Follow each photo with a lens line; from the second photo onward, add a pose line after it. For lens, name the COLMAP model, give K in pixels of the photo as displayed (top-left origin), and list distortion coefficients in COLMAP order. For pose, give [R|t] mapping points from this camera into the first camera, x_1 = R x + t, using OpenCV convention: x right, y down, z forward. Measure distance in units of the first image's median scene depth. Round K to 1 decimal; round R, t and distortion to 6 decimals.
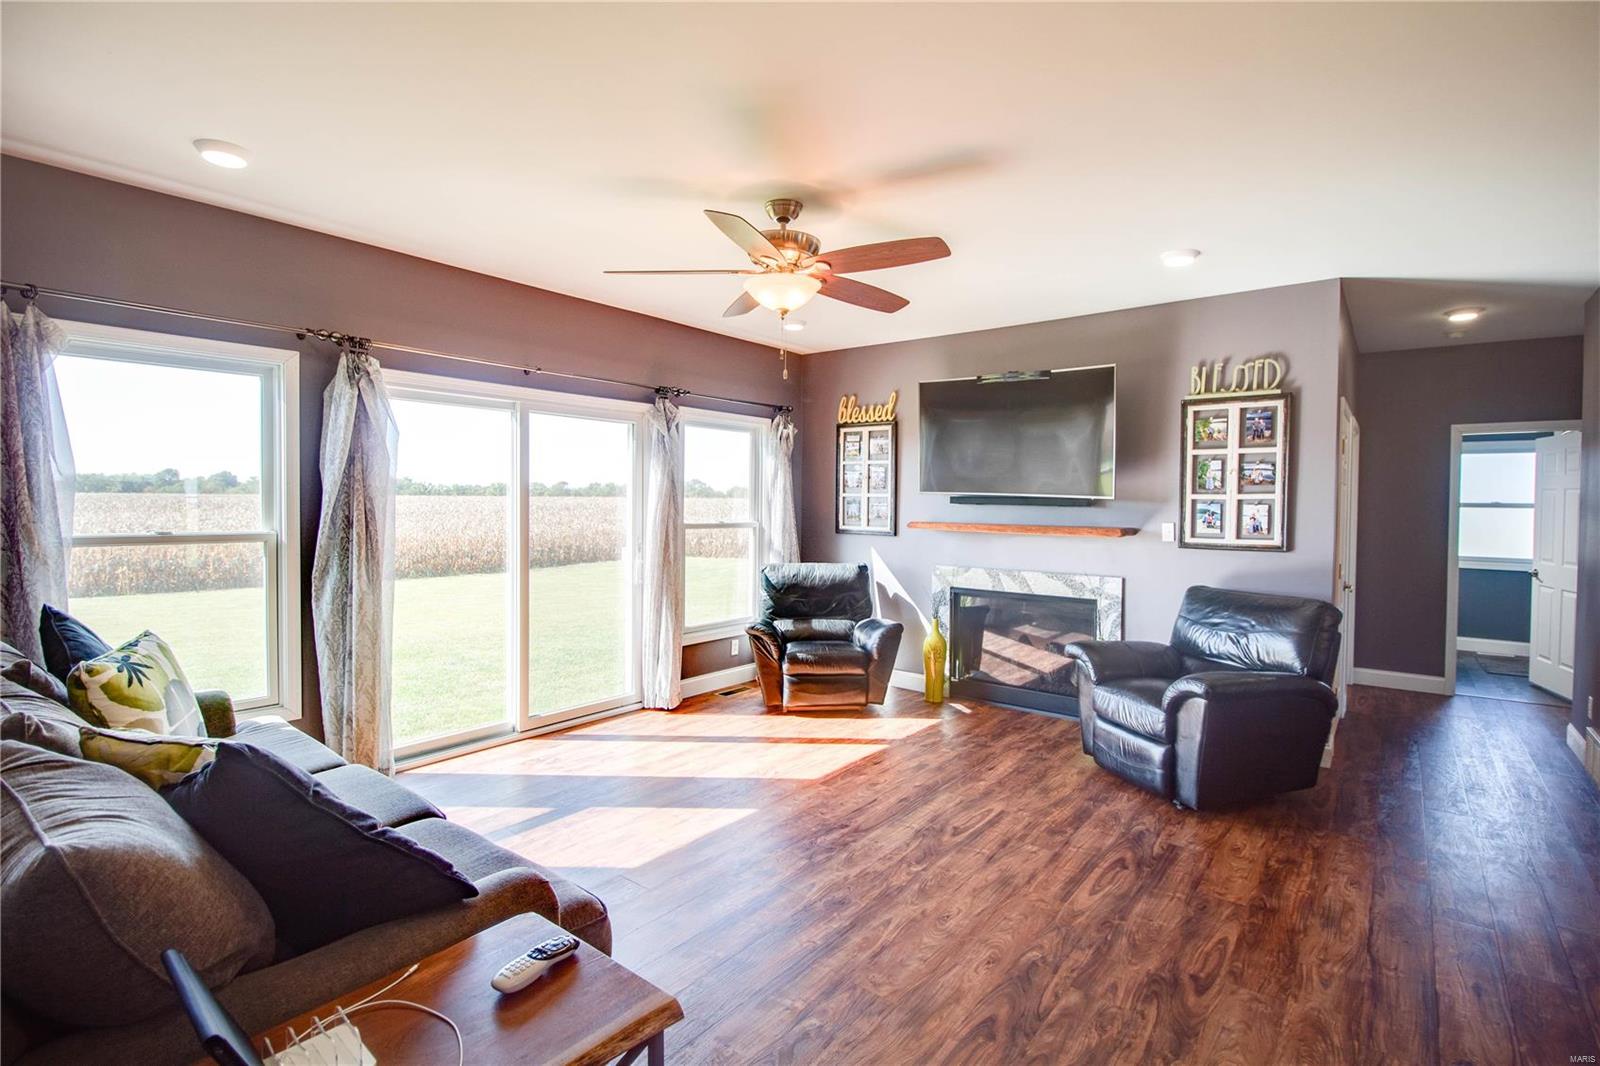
lens RADIAL K [[749.0, 0, 818.2], [0, 749.0, 517.2], [0, 0, 1]] dist [-0.010360, -0.000973]
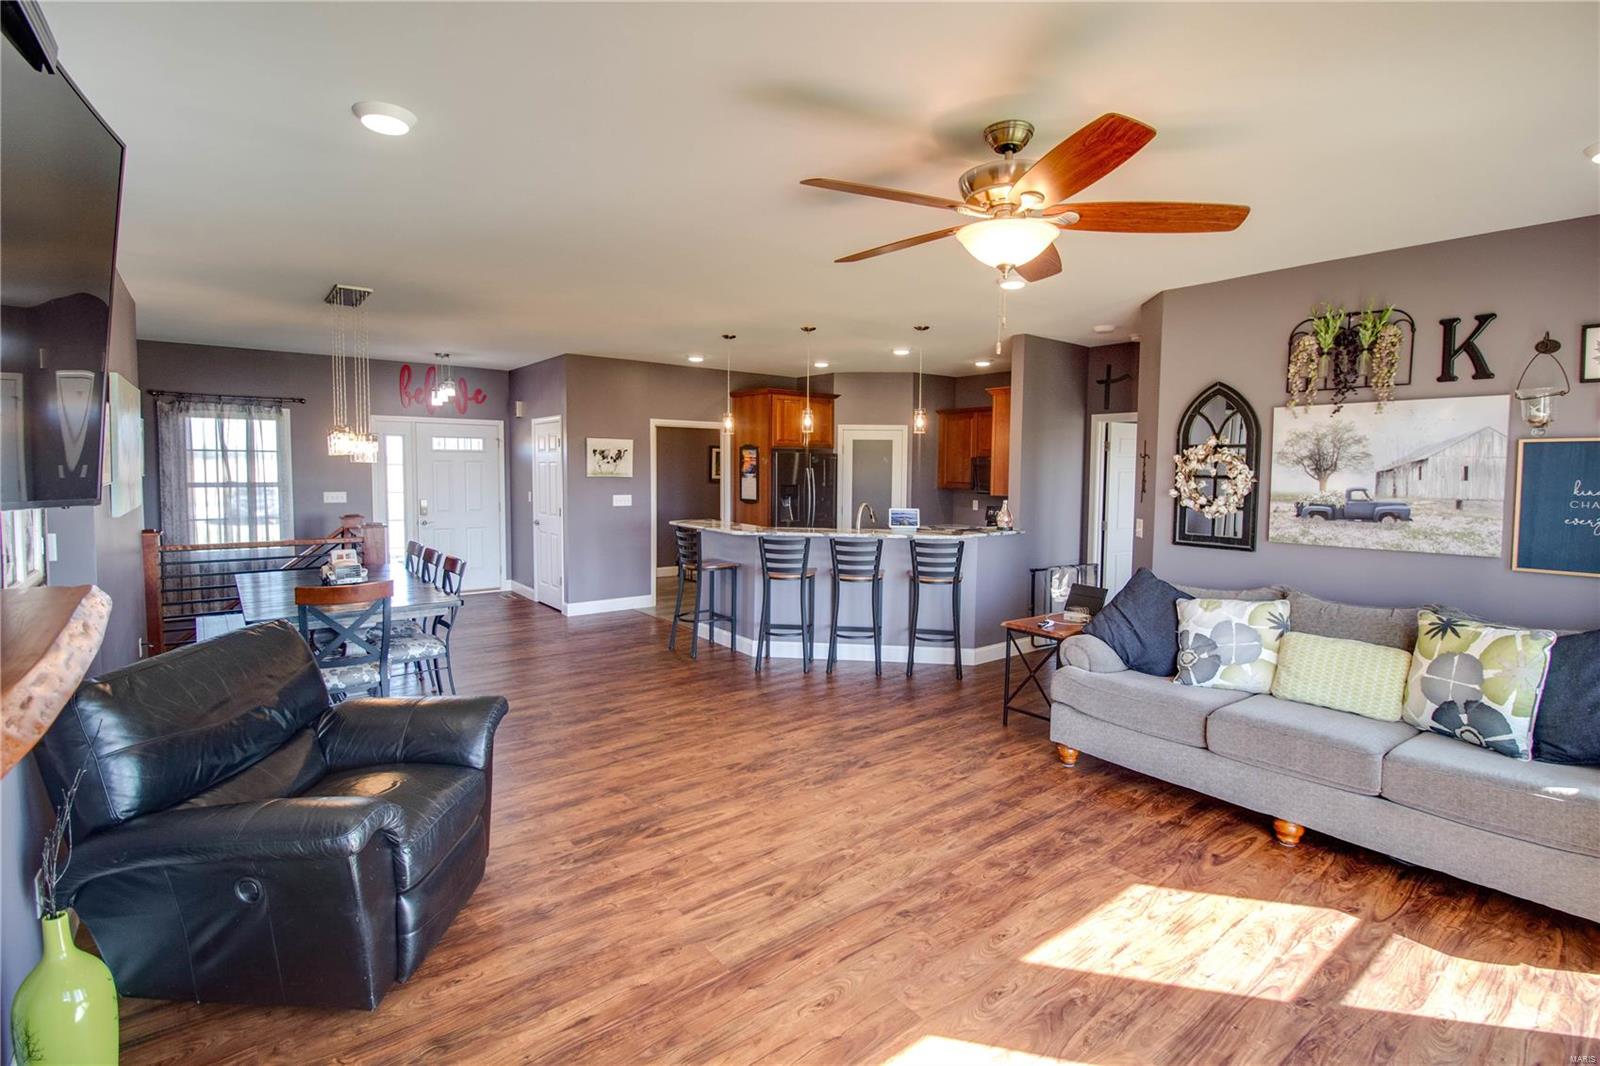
lens RADIAL K [[743.7, 0, 795.9], [0, 743.7, 519.3], [0, 0, 1]] dist [-0.012420, -0.000431]
pose [[-0.966579, -0.037789, 0.253570, -0.042508], [-0.016027, 0.996049, 0.087344, -0.082167], [-0.255869, 0.080361, -0.963366, 1.901009]]
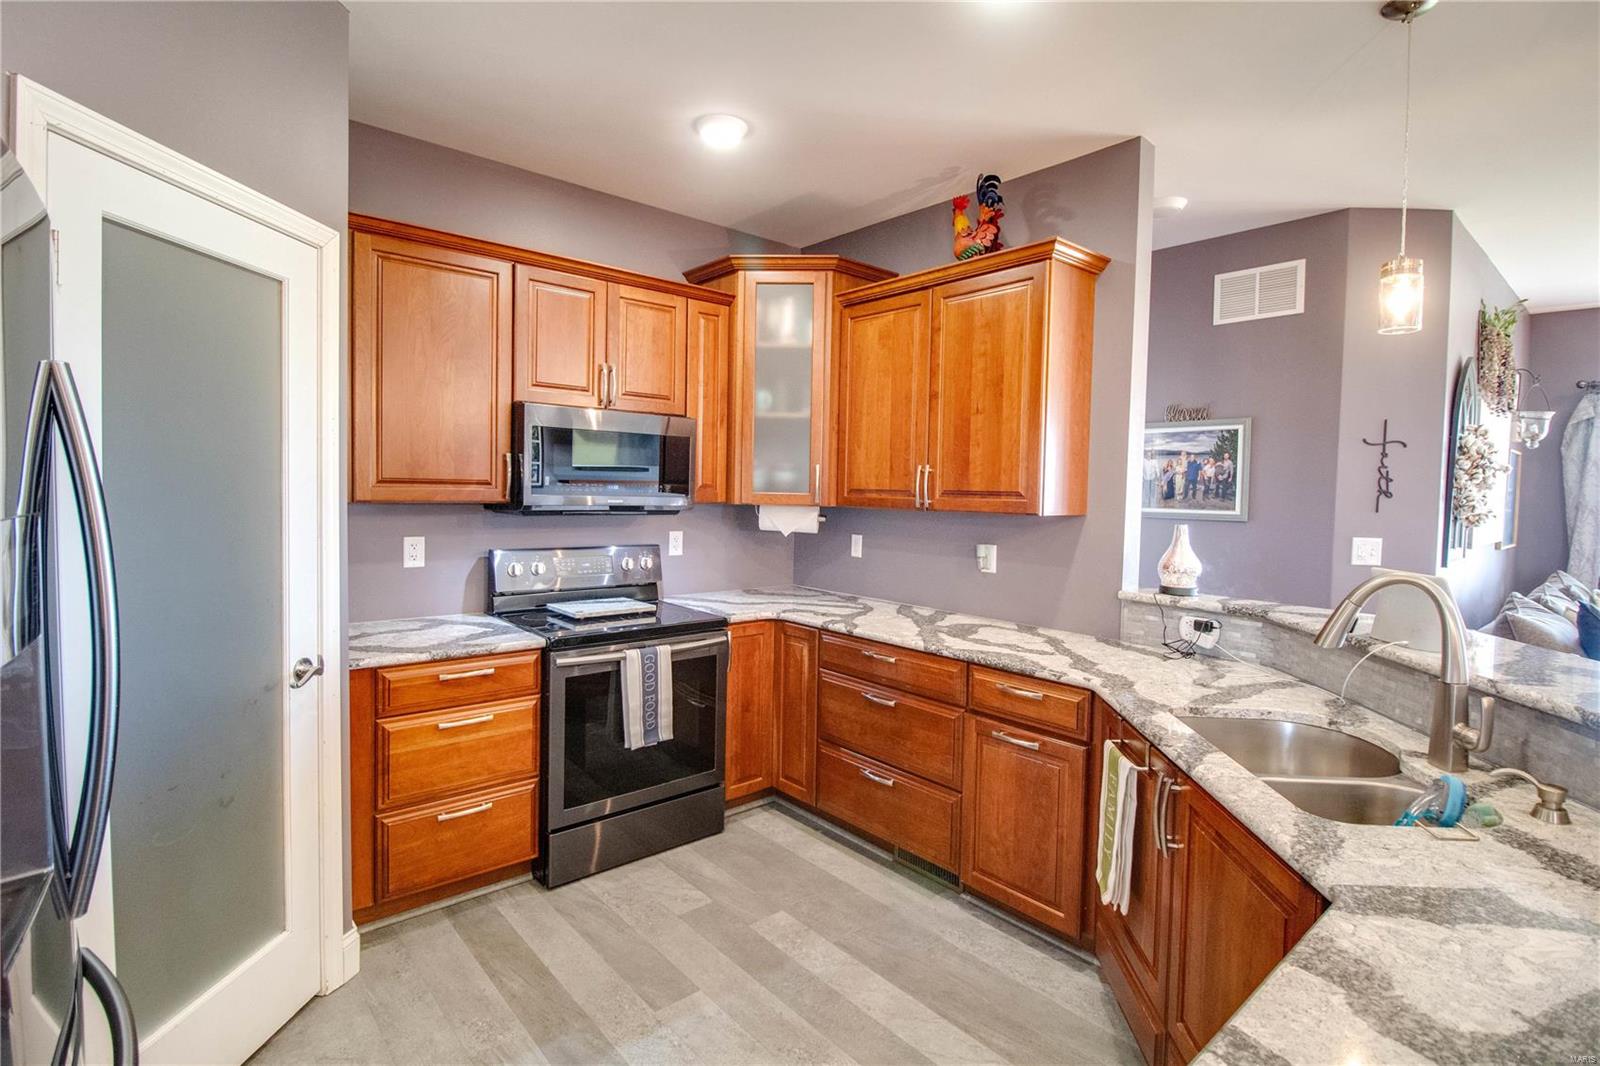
lens RADIAL K [[777.5, 0, 808.5], [0, 777.5, 513.0], [0, 0, 1]] dist [-0.013284, -0.000797]
pose [[-0.181478, 0.020047, -0.983191, 0.878992], [-0.039056, 0.998856, 0.027576, 0.011648], [0.982619, 0.043404, -0.180488, -0.443395]]
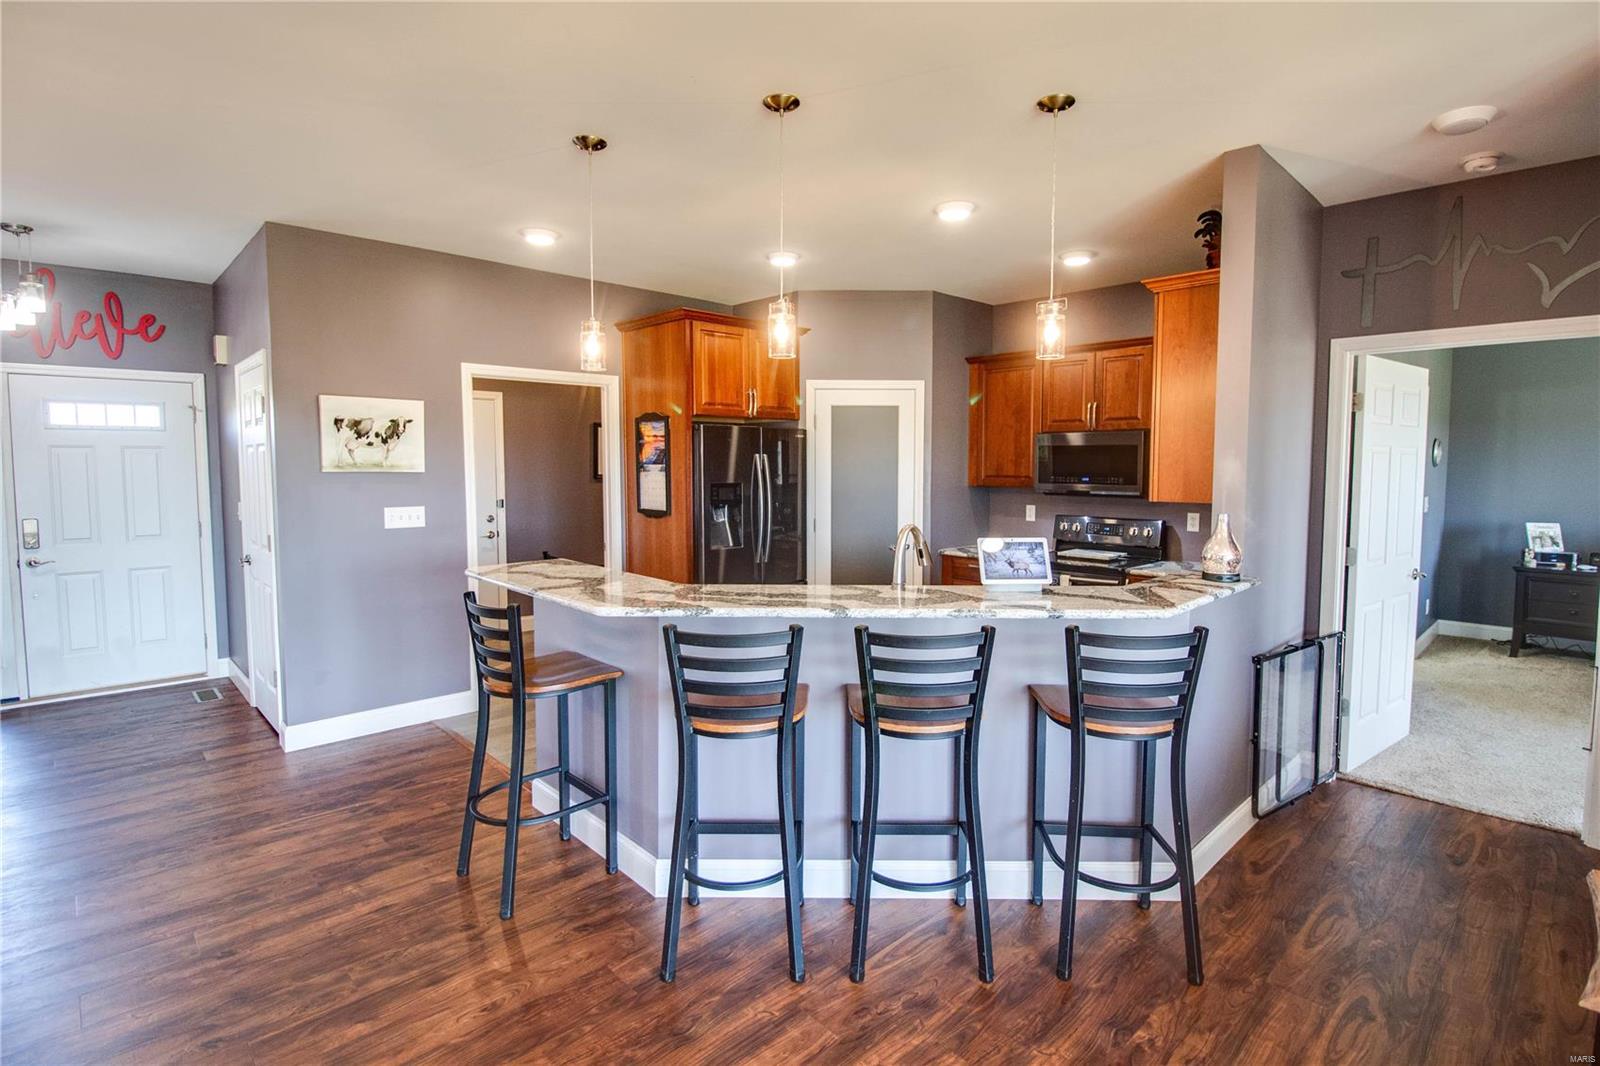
lens RADIAL K [[777.5, 0, 808.5], [0, 777.5, 513.0], [0, 0, 1]] dist [-0.013284, -0.000797]
pose [[-0.990030, -0.020519, 0.139355, 0.286585], [-0.009343, 0.996720, 0.080381, -0.038985], [-0.140548, 0.078277, -0.986975, 0.819498]]
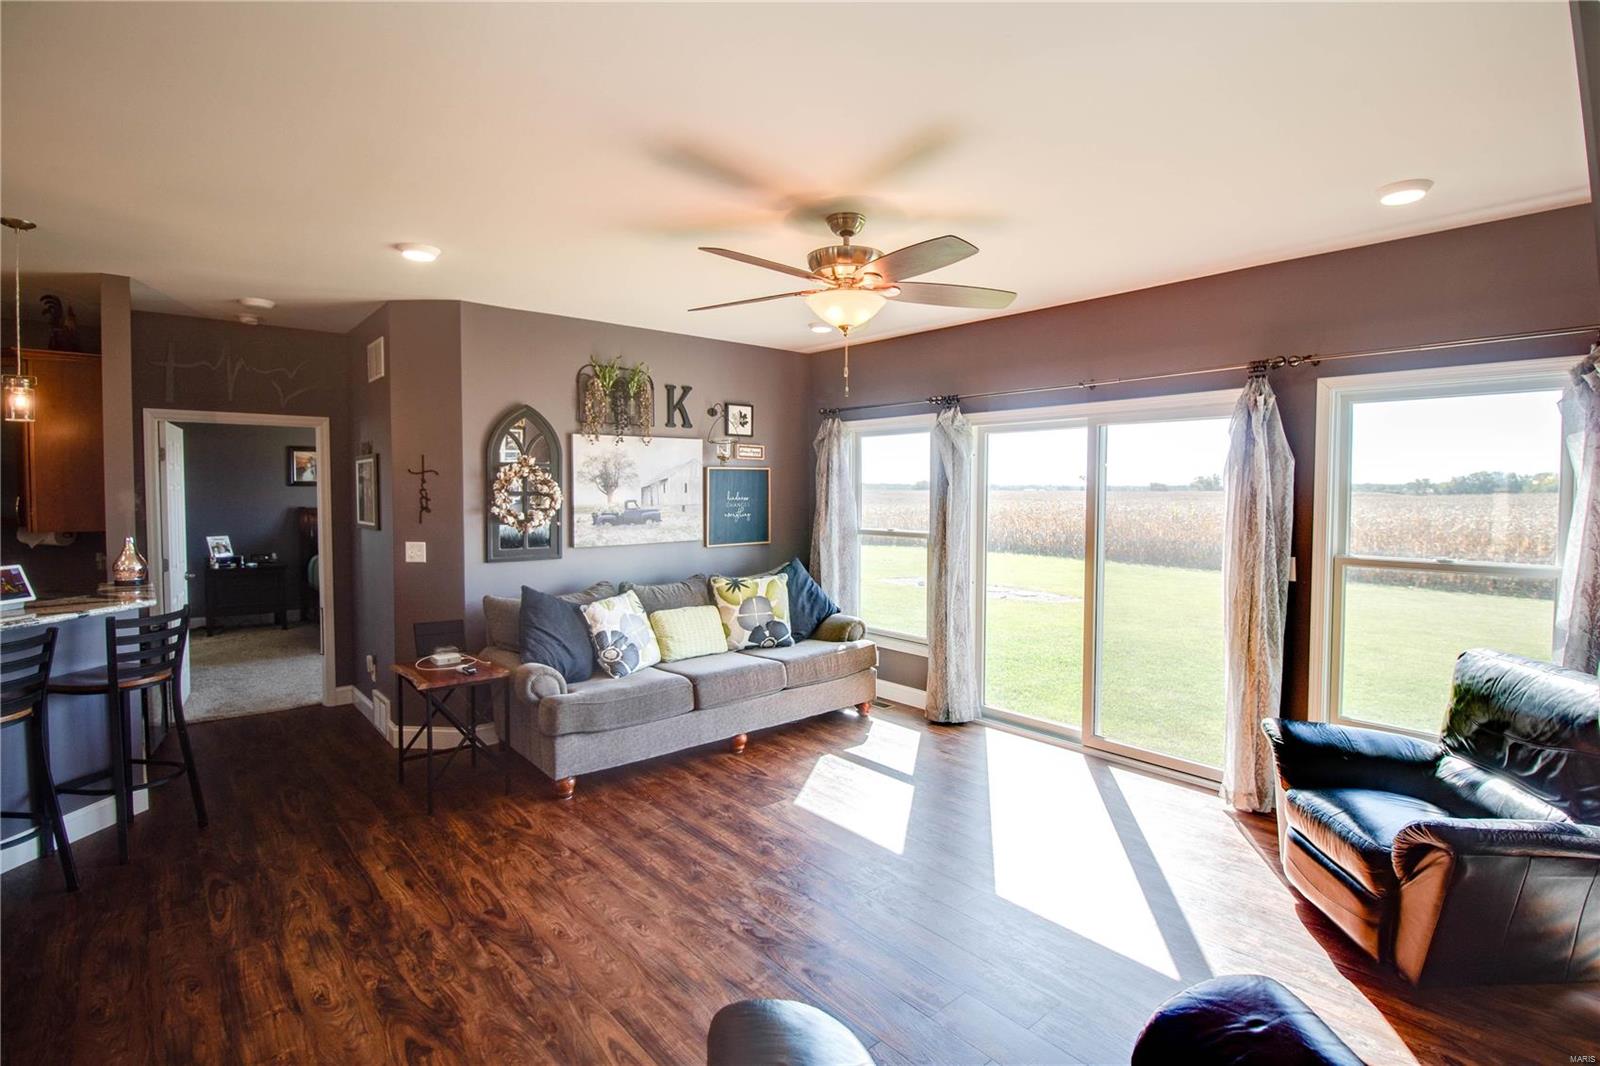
lens RADIAL K [[781.1, 0, 834.4], [0, 781.1, 518.0], [0, 0, 1]] dist [-0.004432, -0.001793]
pose [[-0.175411, 0.026838, -0.984129, 0.999033], [-0.019614, 0.999335, 0.030749, -0.063615], [0.984300, 0.024696, -0.174768, 1.220275]]
